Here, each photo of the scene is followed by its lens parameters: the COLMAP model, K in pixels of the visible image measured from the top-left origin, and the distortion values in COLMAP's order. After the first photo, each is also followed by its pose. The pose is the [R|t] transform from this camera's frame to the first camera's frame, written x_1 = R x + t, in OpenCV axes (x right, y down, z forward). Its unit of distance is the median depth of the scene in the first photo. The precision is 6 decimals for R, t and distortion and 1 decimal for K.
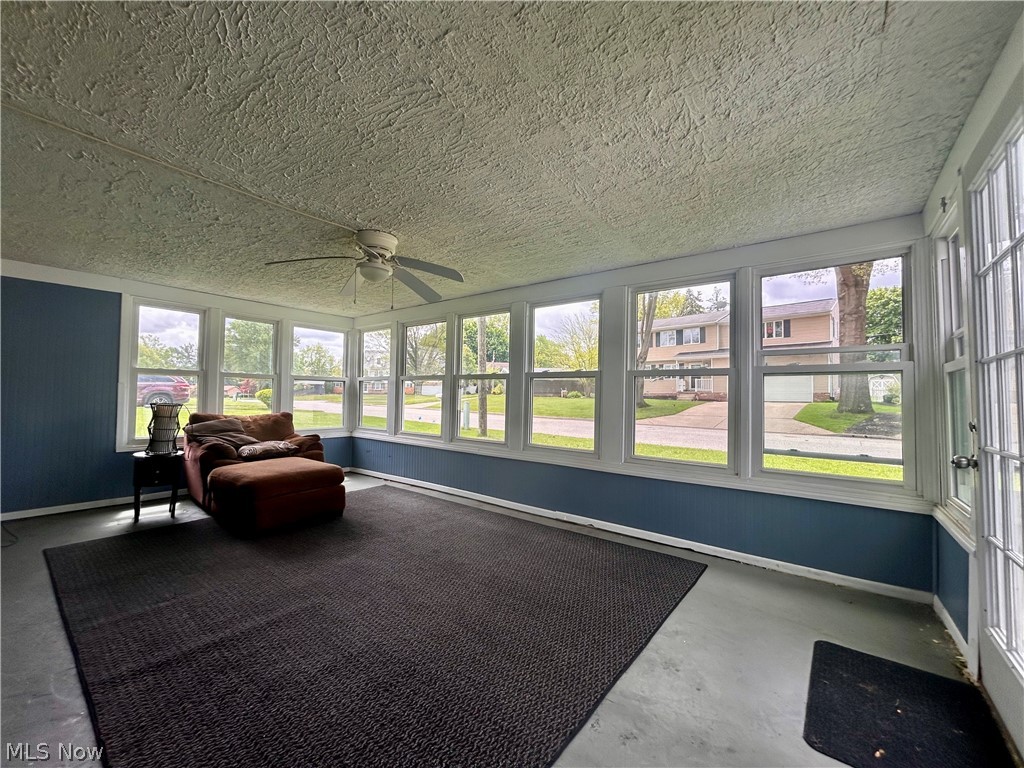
lens RADIAL K [[410.9, 0, 510.4], [0, 410.9, 385.1], [0, 0, 1]] dist [-0.002509, -0.000301]
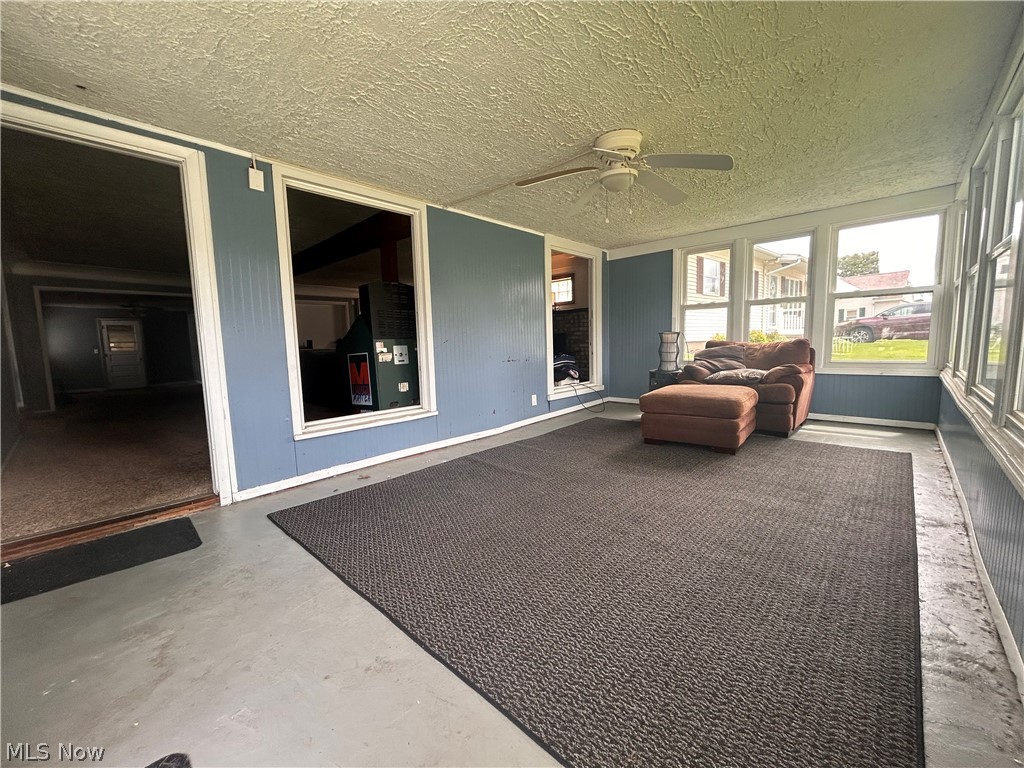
lens RADIAL K [[410.9, 0, 510.2], [0, 410.9, 383.5], [0, 0, 1]] dist [-0.002509, -0.000301]
pose [[-0.089251, 0.098205, -0.991156, 0.622198], [0.065202, 0.993569, 0.092573, 0.065913], [0.993873, -0.056363, -0.095081, 0.774482]]
